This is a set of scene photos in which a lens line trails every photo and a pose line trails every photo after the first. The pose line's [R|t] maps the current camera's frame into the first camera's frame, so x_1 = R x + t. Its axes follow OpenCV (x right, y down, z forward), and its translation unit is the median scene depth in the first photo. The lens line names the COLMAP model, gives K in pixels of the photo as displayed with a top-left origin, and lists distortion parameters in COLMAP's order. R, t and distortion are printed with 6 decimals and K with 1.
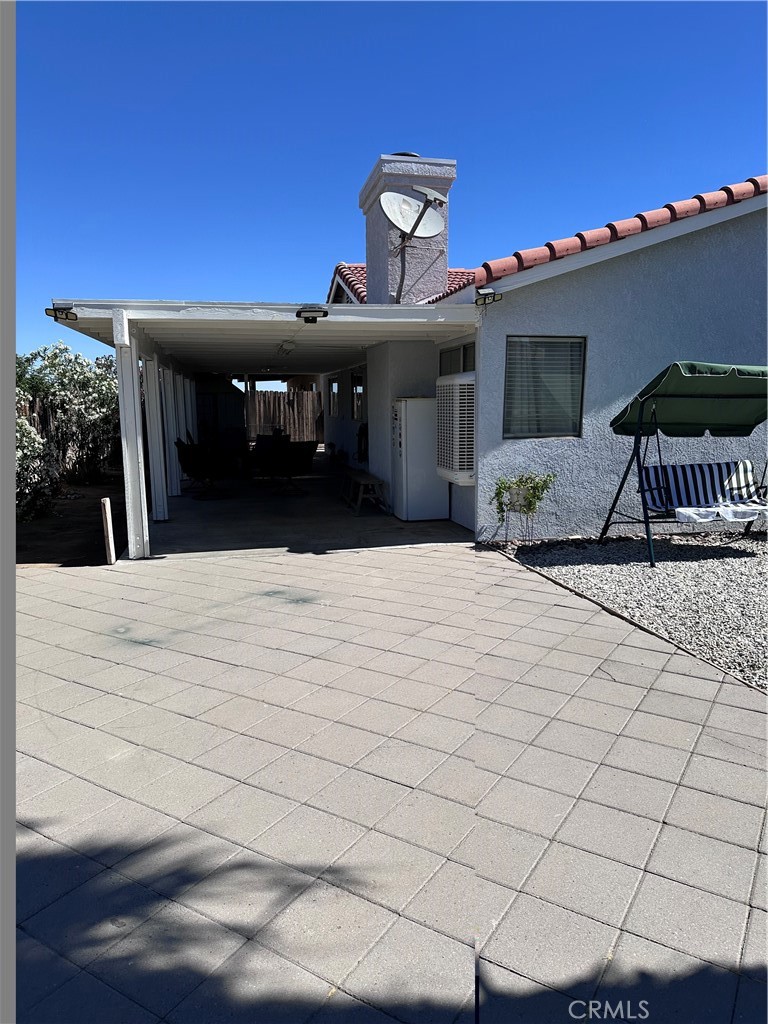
lens RADIAL K [[704.8, 0, 377.2], [0, 704.8, 514.6], [0, 0, 1]] dist [0.024550, -0.018524]
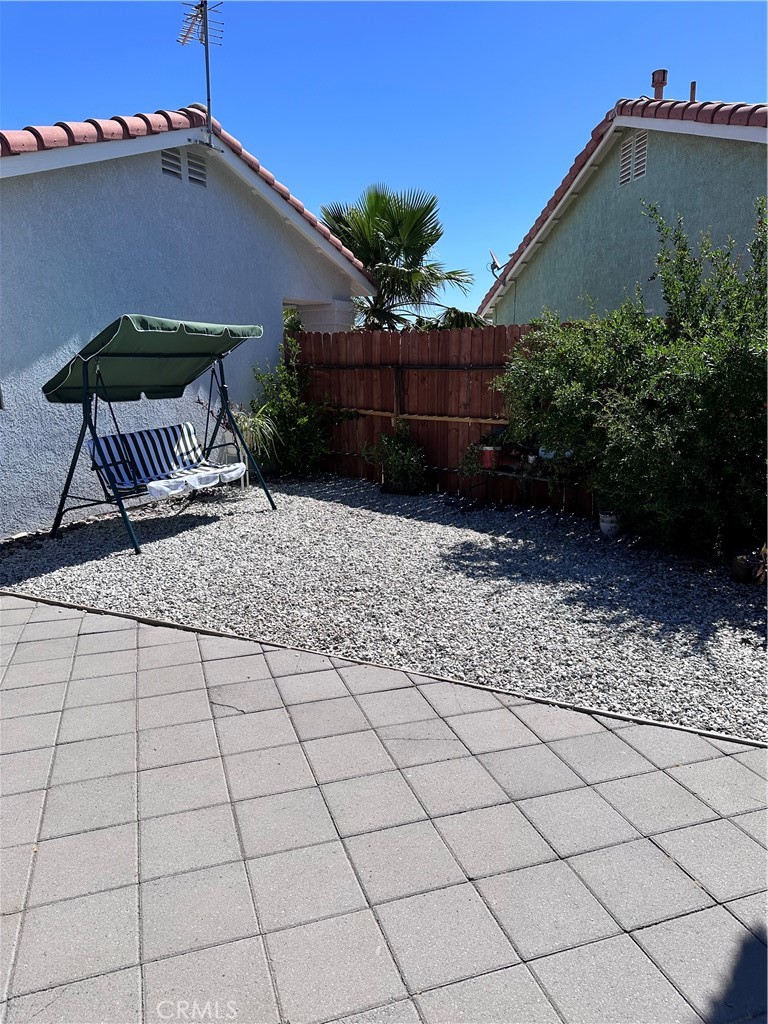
lens RADIAL K [[704.8, 0, 389.2], [0, 704.8, 516.8], [0, 0, 1]] dist [0.024550, -0.018524]
pose [[0.617580, -0.174335, 0.766943, -0.077135], [0.131884, 0.984272, 0.117538, -0.030927], [-0.775372, 0.028558, 0.630859, 0.205028]]
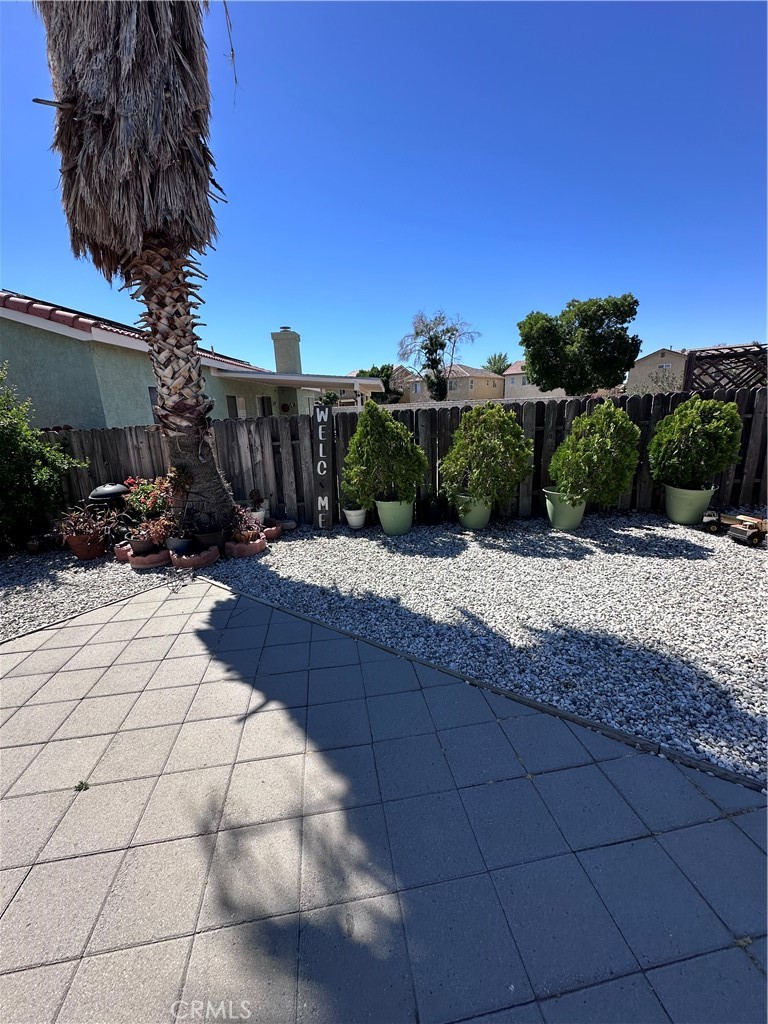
lens RADIAL K [[403.8, 0, 406.2], [0, 403.8, 504.6], [0, 0, 1]] dist [-0.003075, 0.000027]
pose [[-0.682750, -0.151118, 0.714854, -0.211996], [0.164005, 0.921715, 0.351488, -0.048070], [-0.712008, 0.357218, -0.604516, 0.309133]]
